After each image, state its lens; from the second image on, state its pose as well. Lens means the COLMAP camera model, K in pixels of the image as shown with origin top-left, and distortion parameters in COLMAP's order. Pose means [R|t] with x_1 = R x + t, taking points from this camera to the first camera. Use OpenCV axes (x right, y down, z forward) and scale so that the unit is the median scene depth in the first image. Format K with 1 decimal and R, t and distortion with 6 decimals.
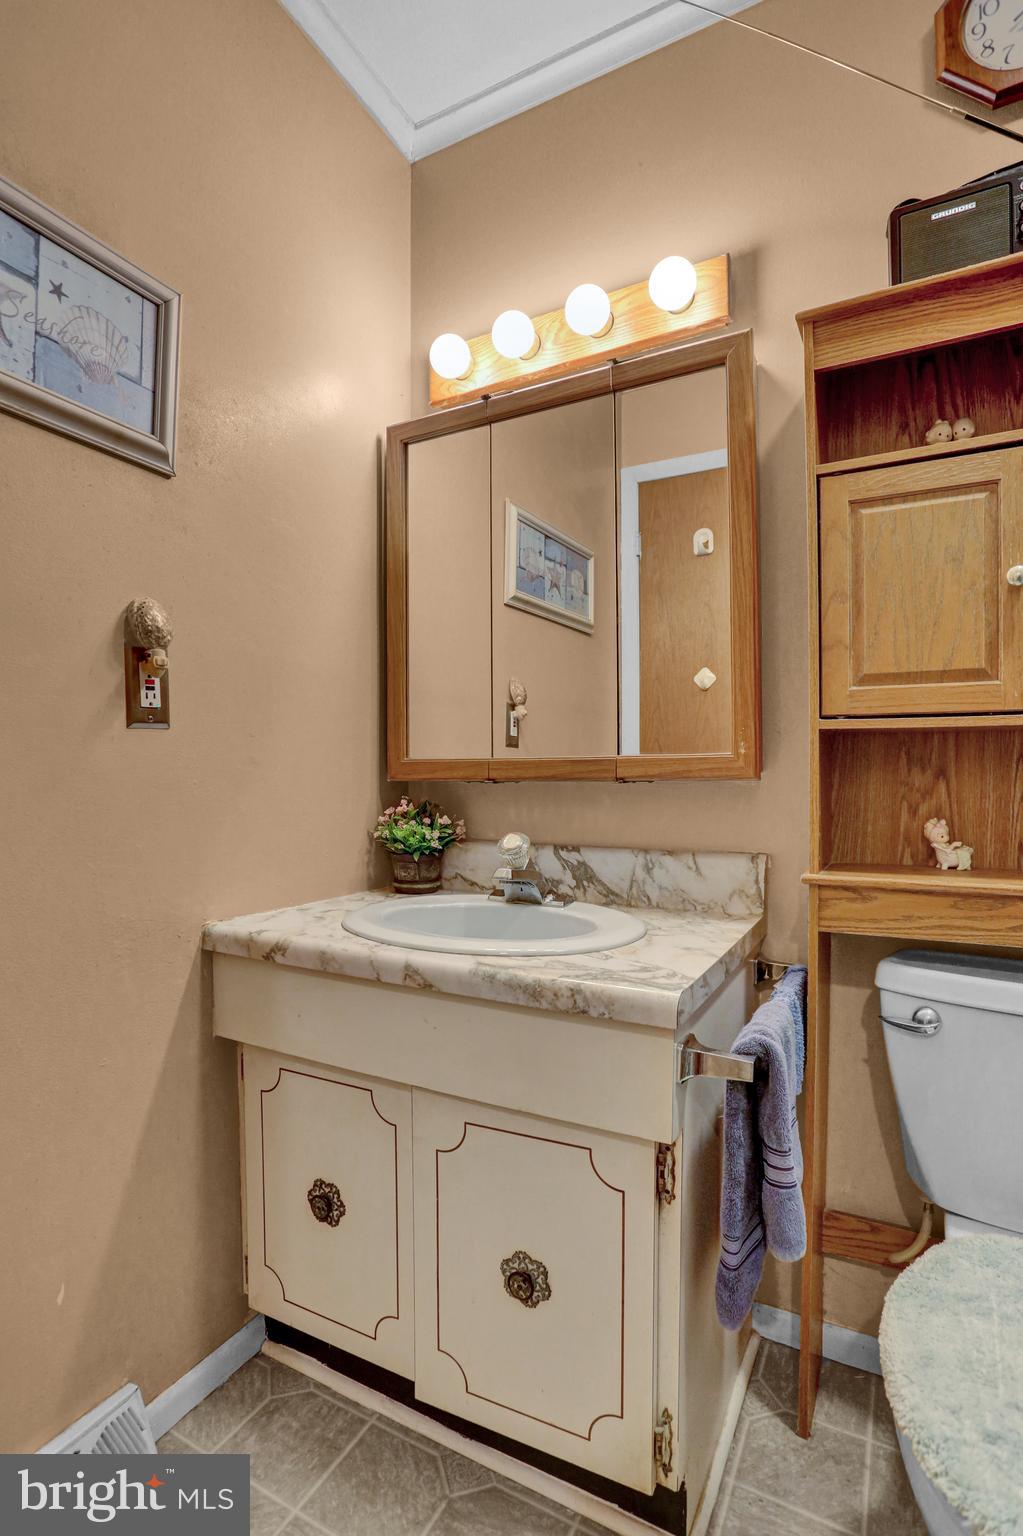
lens RADIAL K [[791.9, 0, 472.9], [0, 791.9, 787.8], [0, 0, 1]] dist [-0.084014, 0.039422]
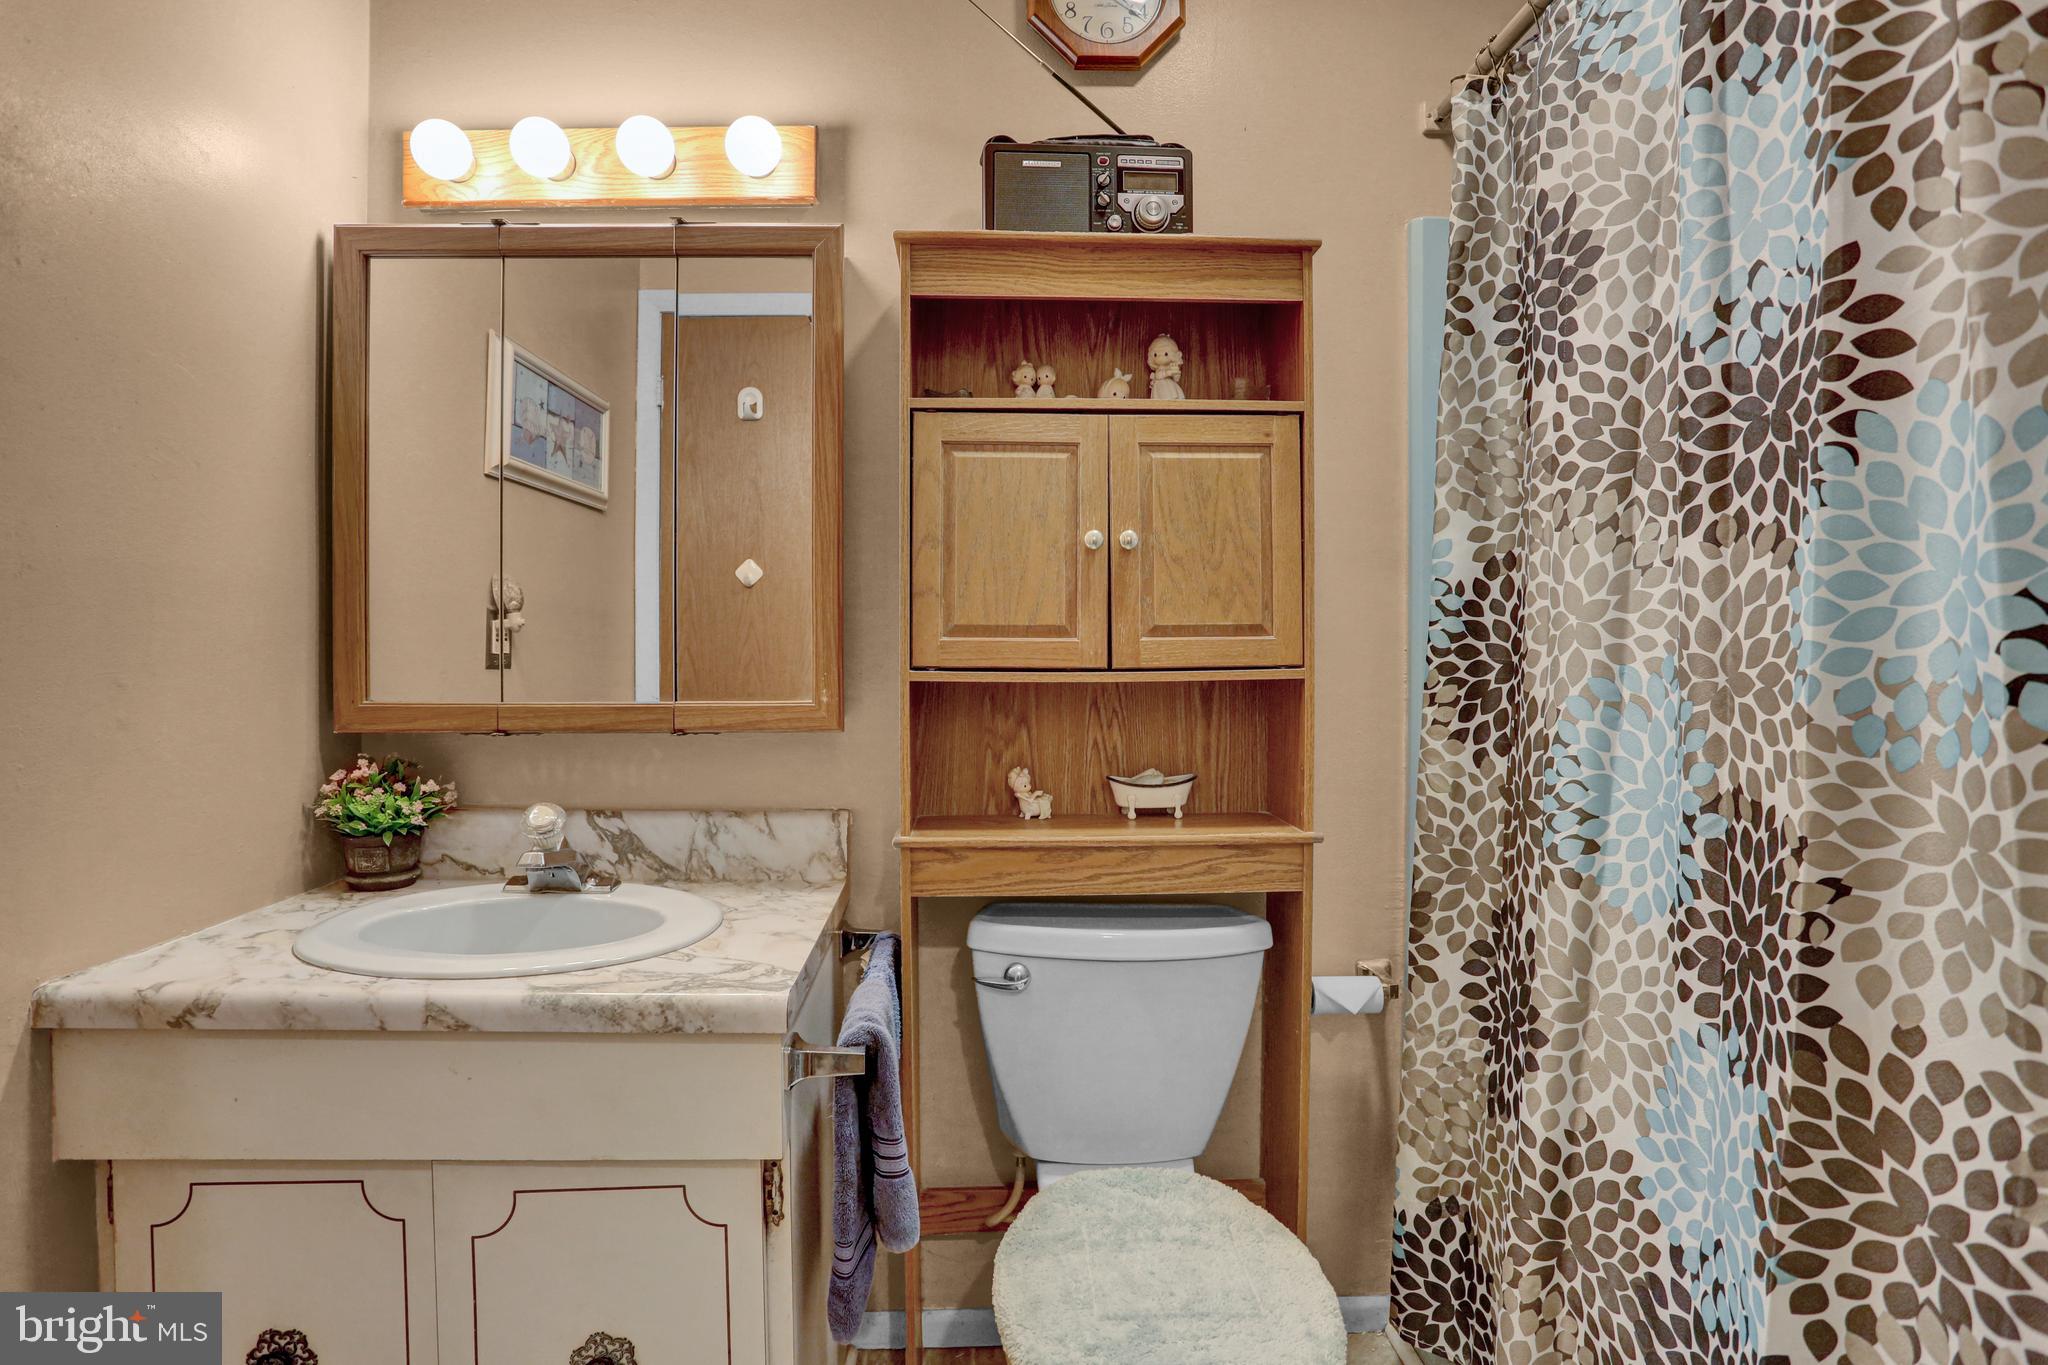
lens RADIAL K [[1032.7, 0, 1020.7], [0, 1032.7, 696.1], [0, 0, 1]] dist [-0.078896, 0.040241]
pose [[0.842969, -0.012777, 0.537810, -0.101054], [0.006249, 0.999883, 0.013960, -0.069210], [-0.537925, -0.008407, 0.842950, -0.103697]]
